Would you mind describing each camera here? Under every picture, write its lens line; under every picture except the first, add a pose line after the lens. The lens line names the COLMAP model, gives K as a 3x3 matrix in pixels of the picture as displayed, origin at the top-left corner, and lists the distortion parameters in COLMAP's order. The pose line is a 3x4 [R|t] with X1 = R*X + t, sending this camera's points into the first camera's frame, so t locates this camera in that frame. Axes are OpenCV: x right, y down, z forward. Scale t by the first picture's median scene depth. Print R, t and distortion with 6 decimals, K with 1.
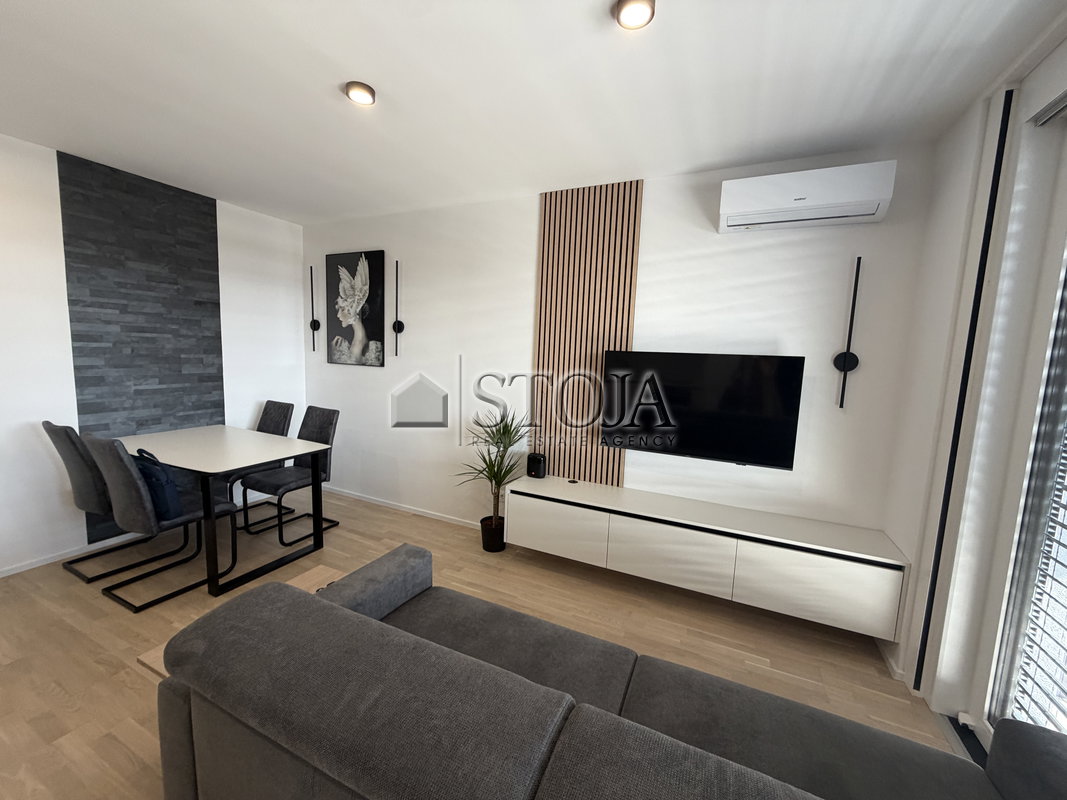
lens RADIAL K [[424.1, 0, 528.3], [0, 424.1, 398.3], [0, 0, 1]] dist [-0.000323, 0.000142]
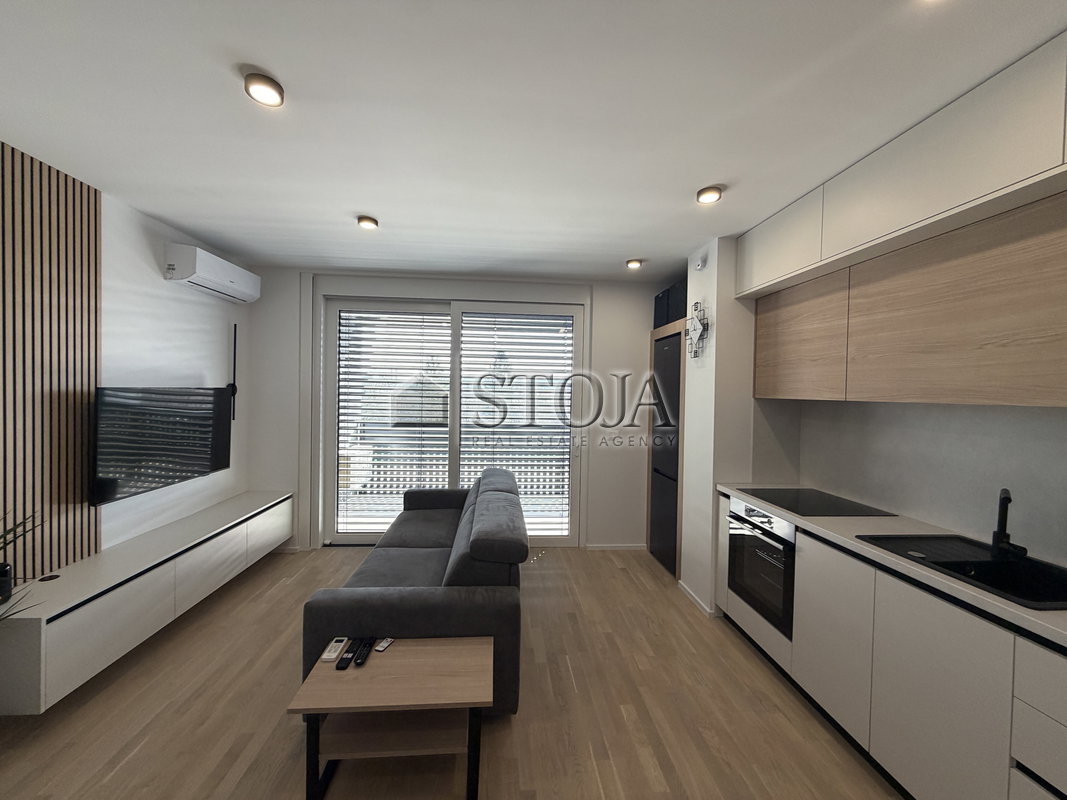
lens RADIAL K [[424.1, 0, 528.3], [0, 424.1, 398.3], [0, 0, 1]] dist [-0.000323, 0.000142]
pose [[-0.500494, -0.058836, 0.863738, -0.820551], [0.063334, 0.992526, 0.104307, -0.108979], [-0.863420, 0.106909, -0.493027, 0.613293]]
